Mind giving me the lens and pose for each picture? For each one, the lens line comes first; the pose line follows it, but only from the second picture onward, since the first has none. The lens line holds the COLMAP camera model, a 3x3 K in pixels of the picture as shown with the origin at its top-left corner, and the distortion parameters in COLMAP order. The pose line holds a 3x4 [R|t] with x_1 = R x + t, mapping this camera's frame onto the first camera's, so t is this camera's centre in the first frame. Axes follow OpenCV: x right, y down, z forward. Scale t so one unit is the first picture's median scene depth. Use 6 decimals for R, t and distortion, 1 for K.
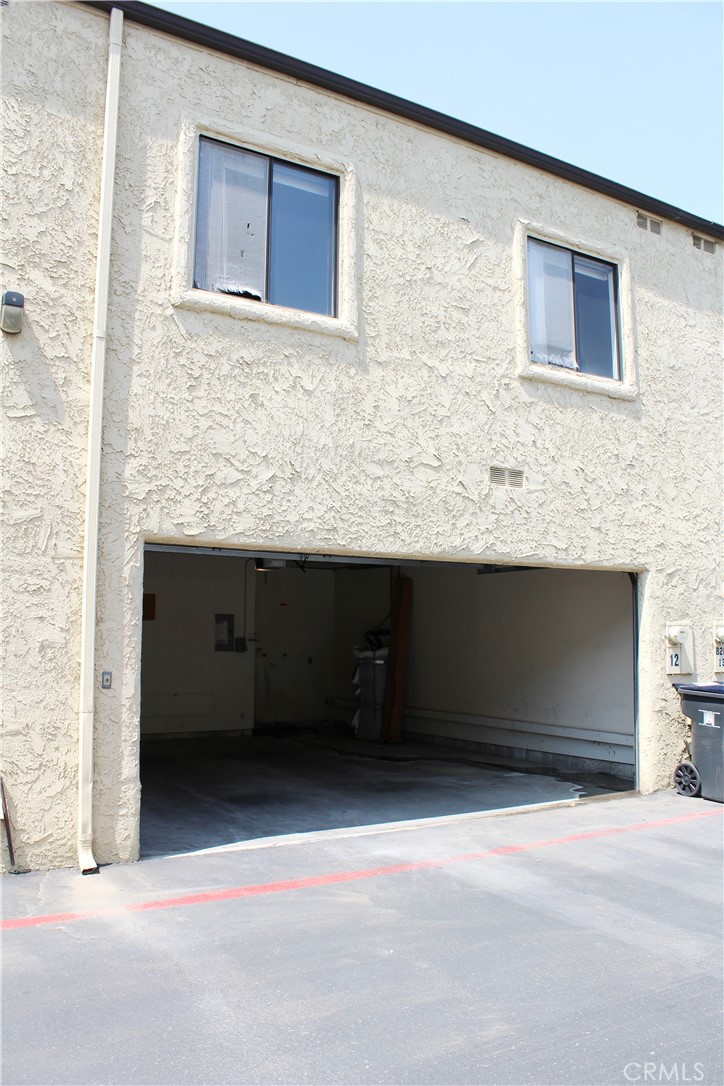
lens RADIAL K [[900.7, 0, 359.0], [0, 900.7, 542.2], [0, 0, 1]] dist [-0.160041, 0.140644]
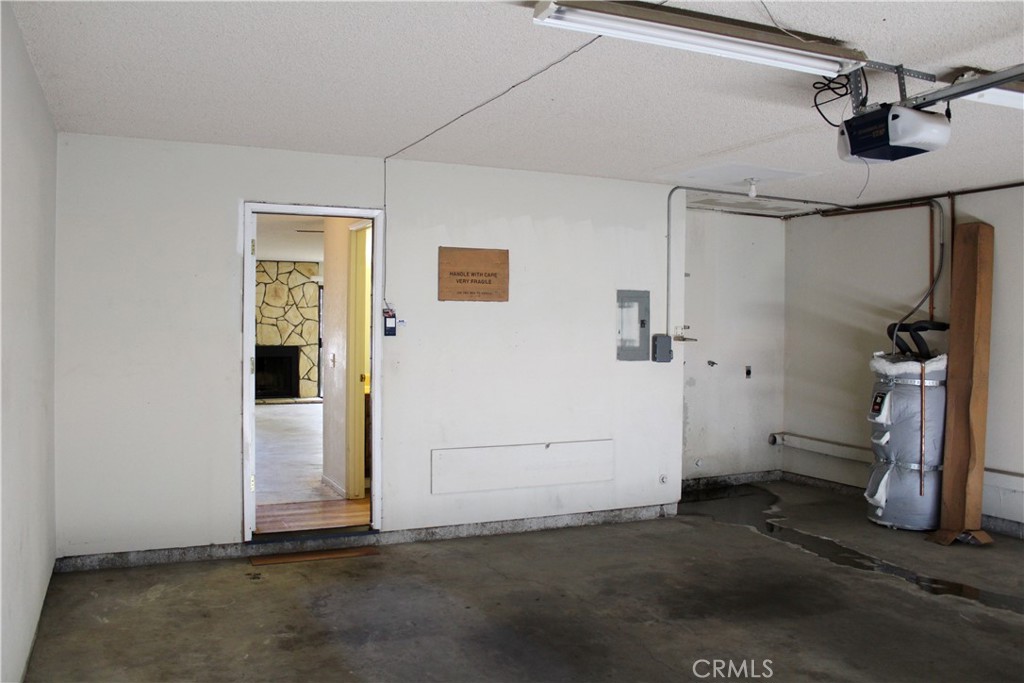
lens RADIAL K [[849.3, 0, 515.1], [0, 849.3, 341.5], [0, 0, 1]] dist [-0.160041, 0.140644]
pose [[0.992557, 0.009364, -0.121417, -0.158478], [0.006026, 0.992041, 0.125771, 0.047369], [0.121628, -0.125566, 0.984601, 0.499990]]
